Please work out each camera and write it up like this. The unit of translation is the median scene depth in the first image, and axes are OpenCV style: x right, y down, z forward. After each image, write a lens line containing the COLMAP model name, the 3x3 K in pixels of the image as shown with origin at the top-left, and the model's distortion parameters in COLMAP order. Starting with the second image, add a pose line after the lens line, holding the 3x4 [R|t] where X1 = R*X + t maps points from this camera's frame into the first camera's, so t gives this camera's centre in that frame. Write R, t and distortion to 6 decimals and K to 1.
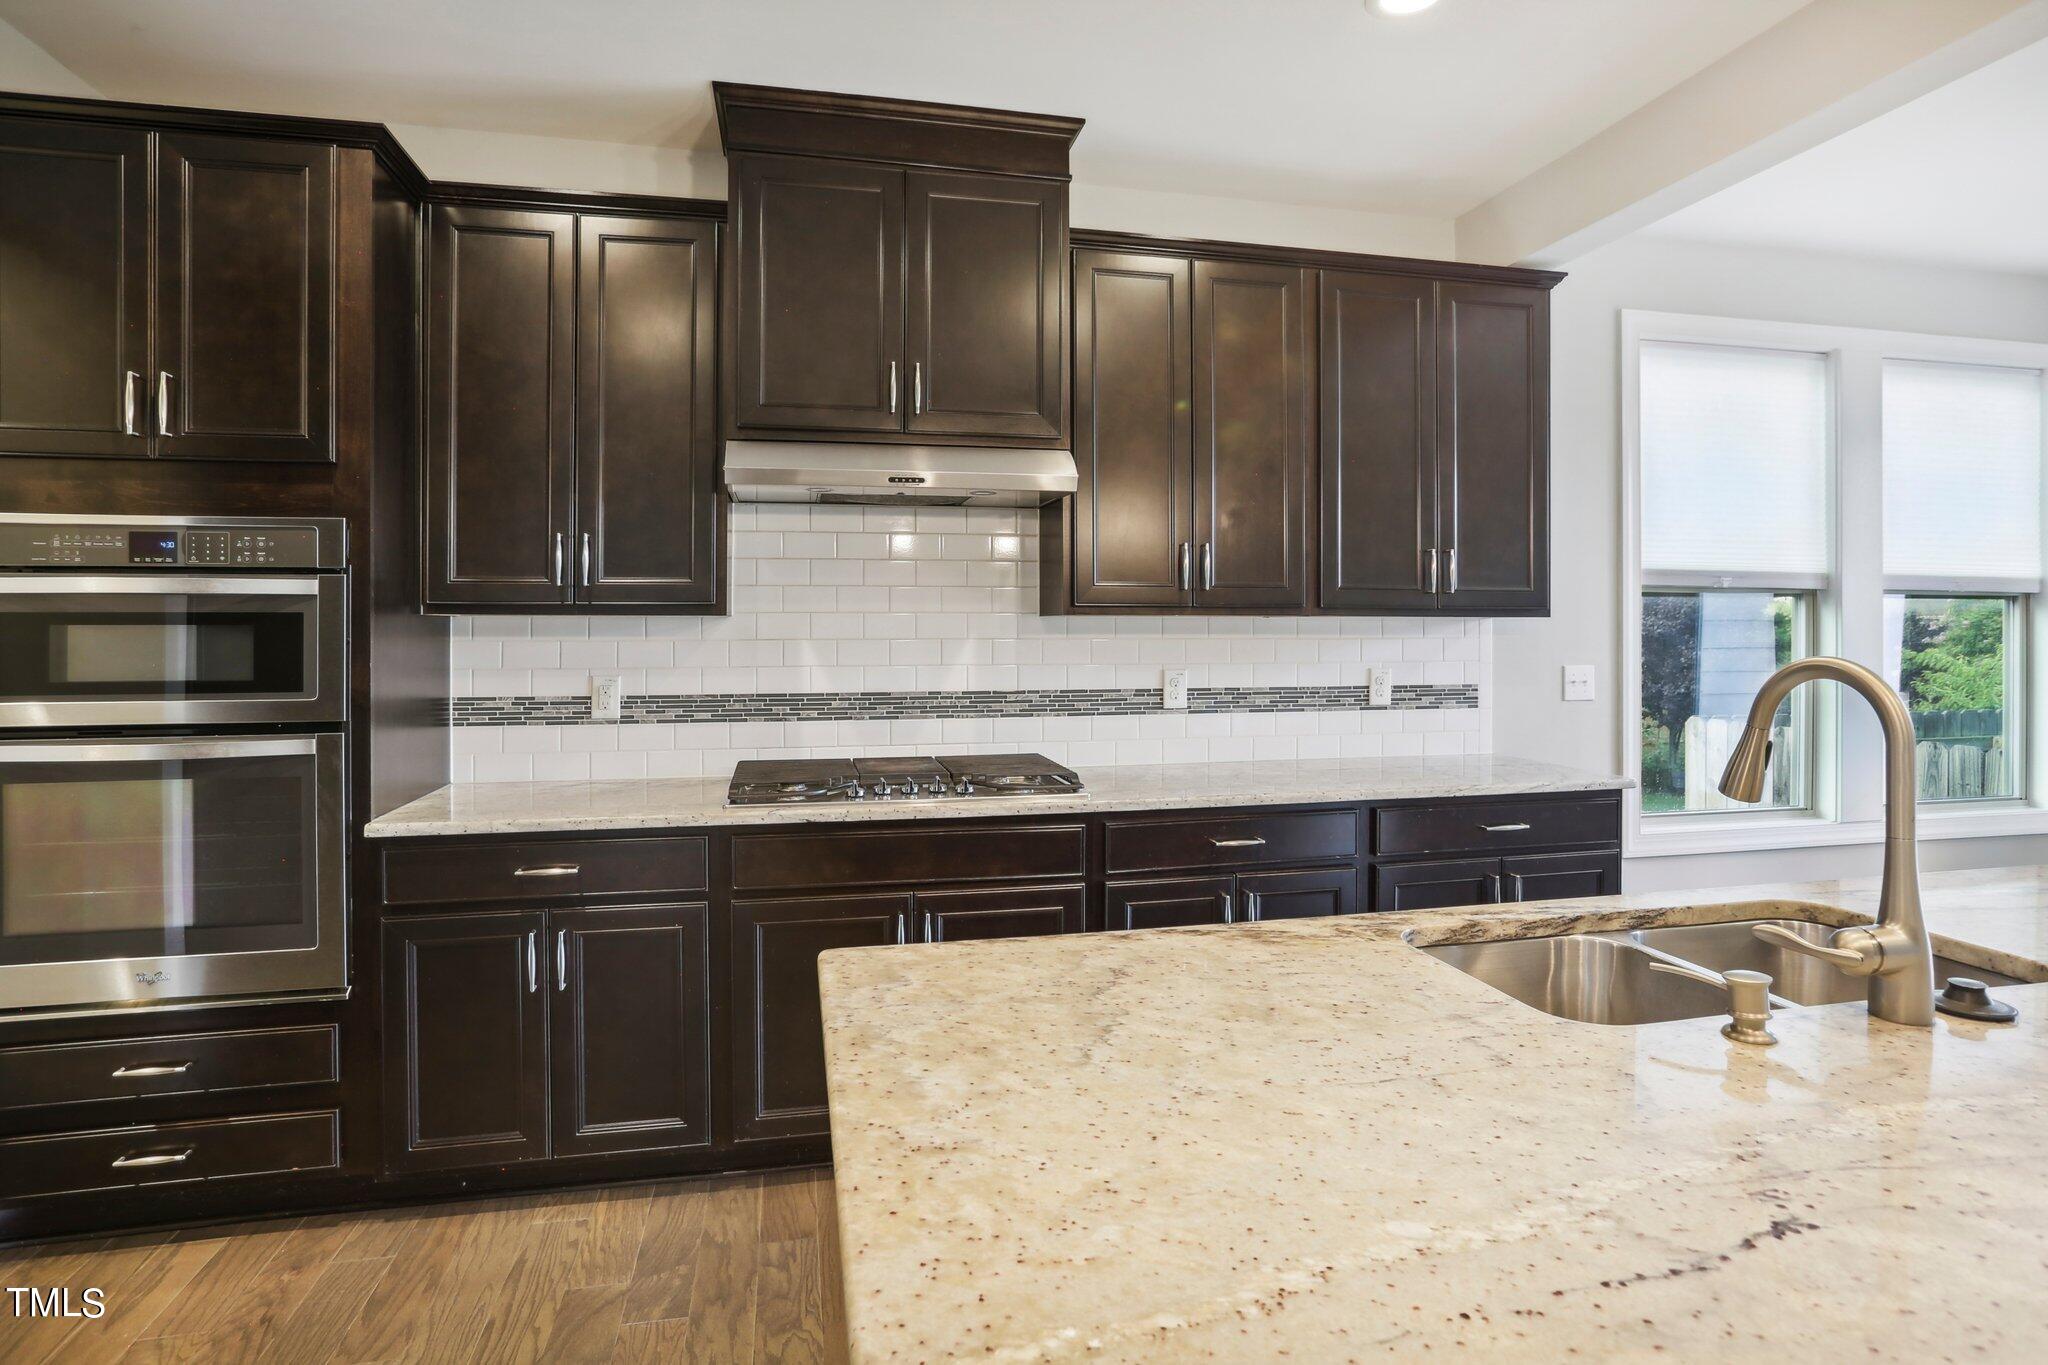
lens RADIAL K [[1049.2, 0, 1022.4], [0, 1049.2, 630.1], [0, 0, 1]] dist [-0.050087, 0.000456]
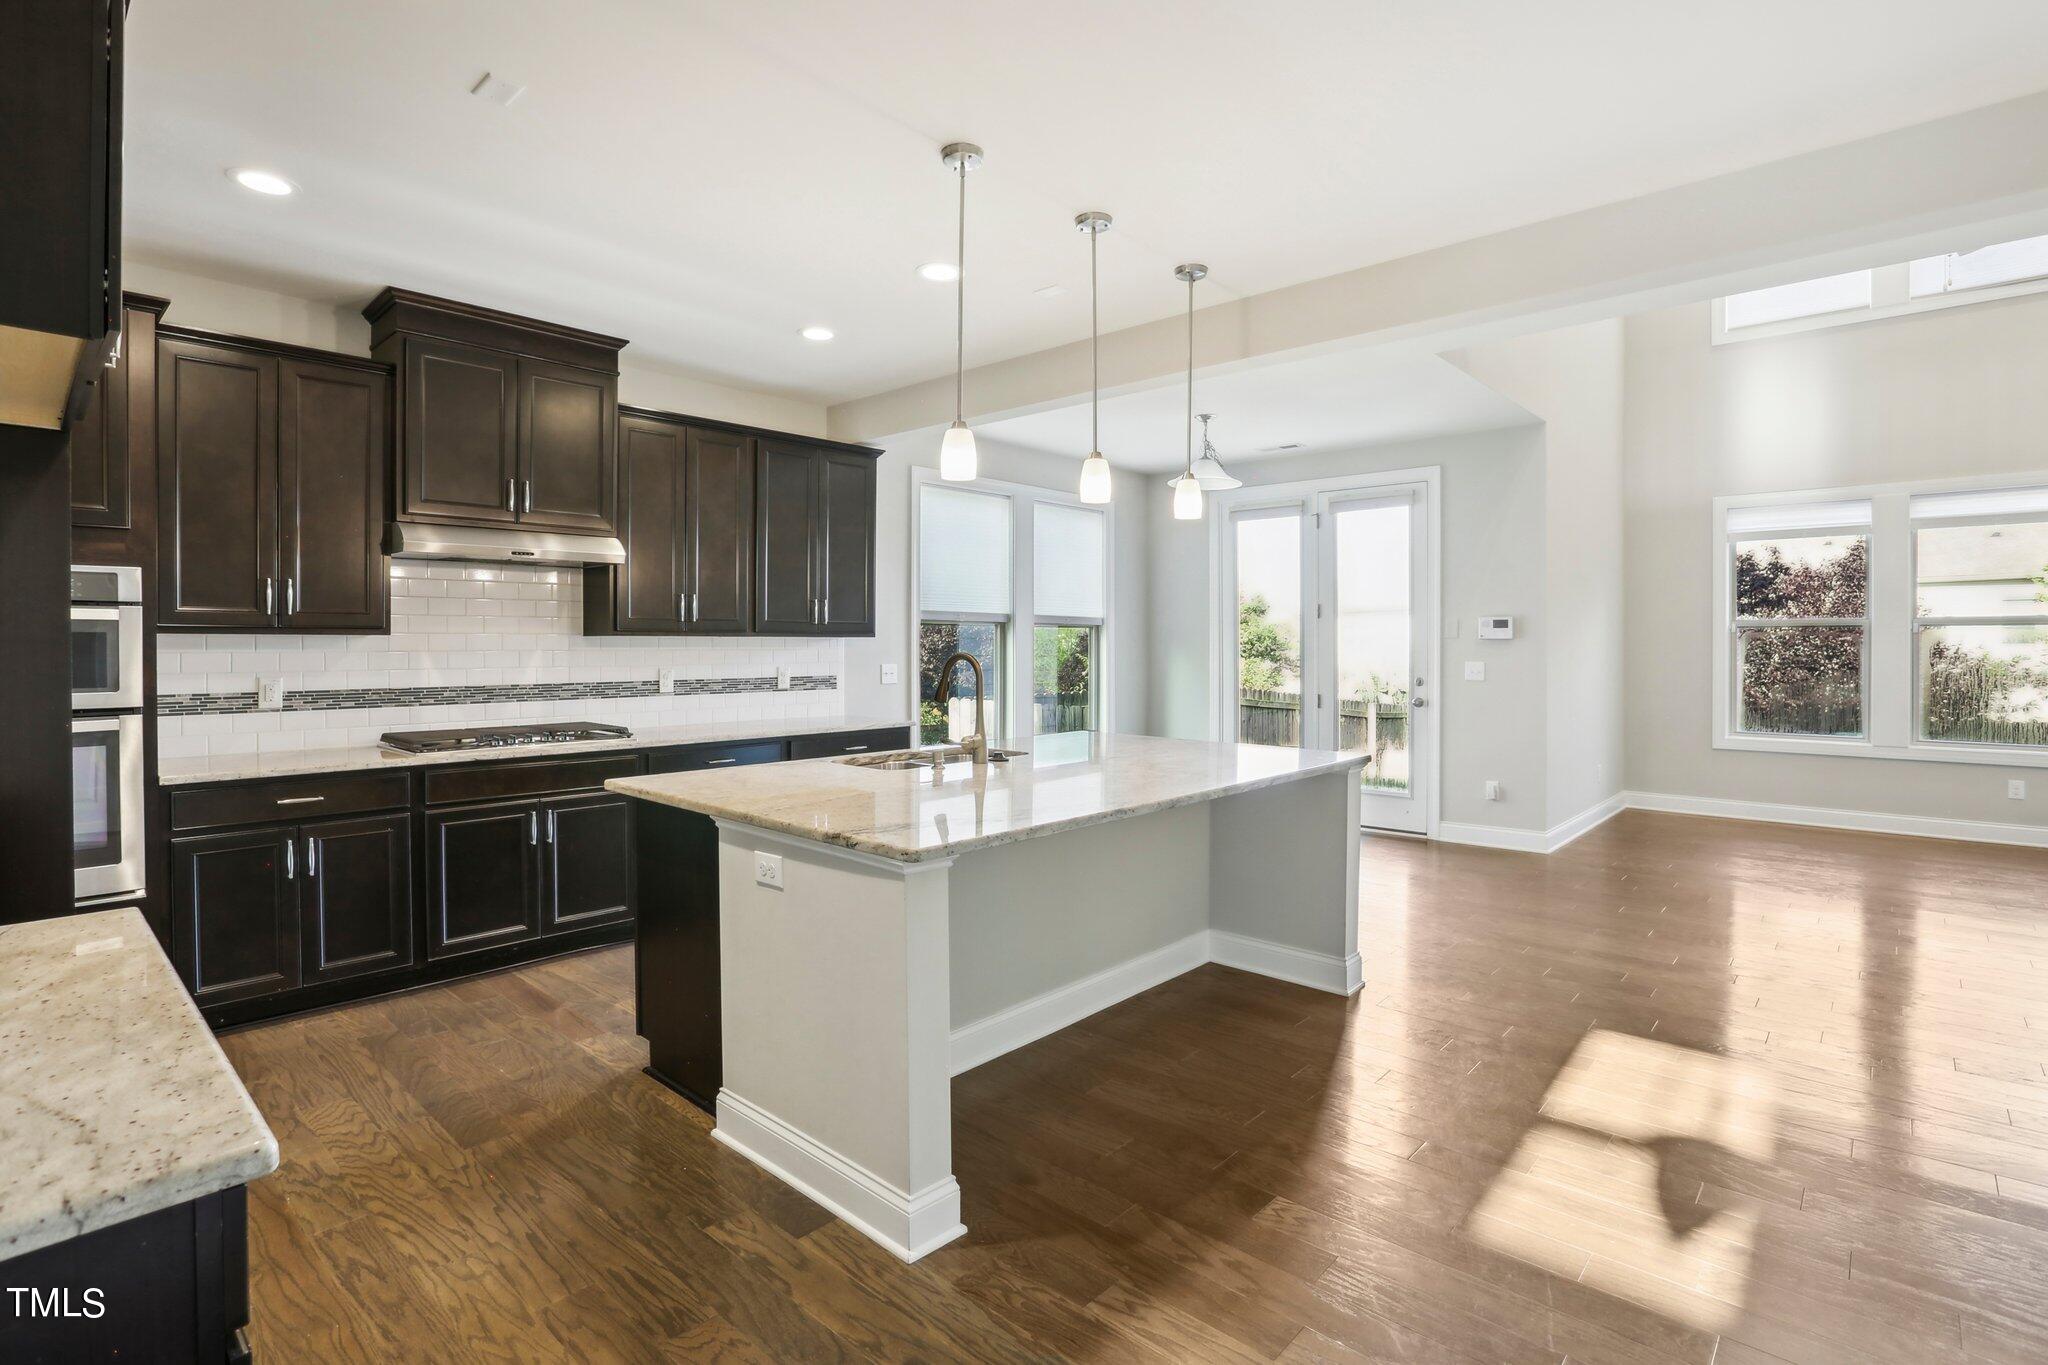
lens RADIAL K [[1019.2, 0, 992.2], [0, 1019.2, 635.9], [0, 0, 1]] dist [-0.003891, -0.000131]
pose [[0.828945, 0.004364, 0.559313, -0.339332], [0.000242, 0.999967, -0.008161, -0.000580], [-0.559330, 0.006901, 0.828917, -0.634894]]
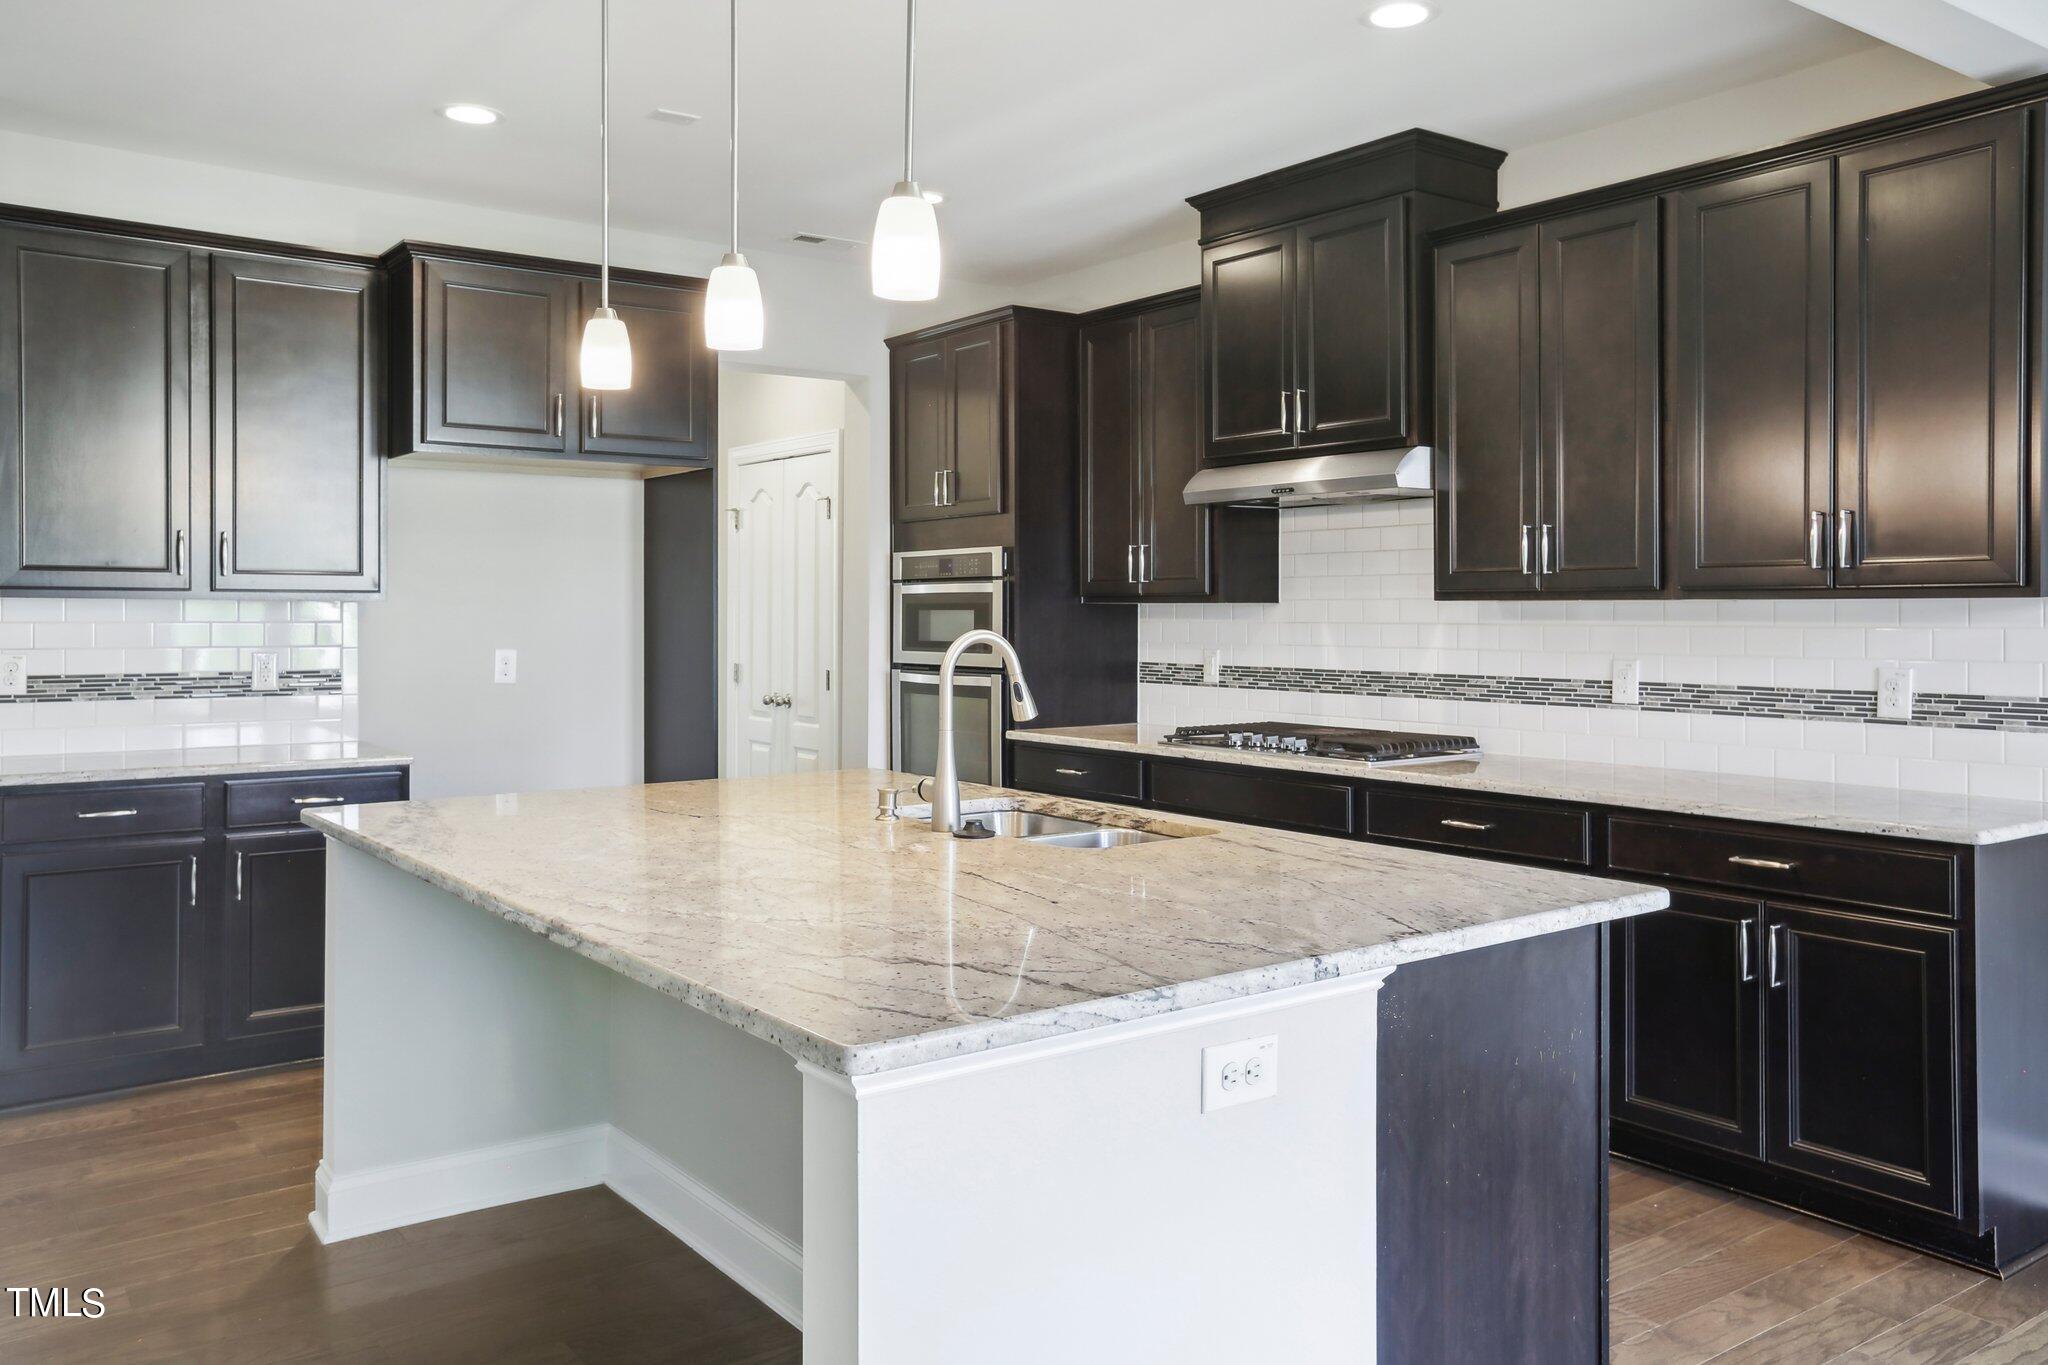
lens RADIAL K [[1602.2, 0, 1032.7], [0, 1602.2, 596.9], [0, 0, 1]] dist [0.013650, 0.056843]
pose [[0.417175, -0.008207, -0.908789, 1.237451], [-0.002162, 0.999947, -0.010023, -0.001165], [0.908823, 0.006146, 0.417136, -0.032004]]
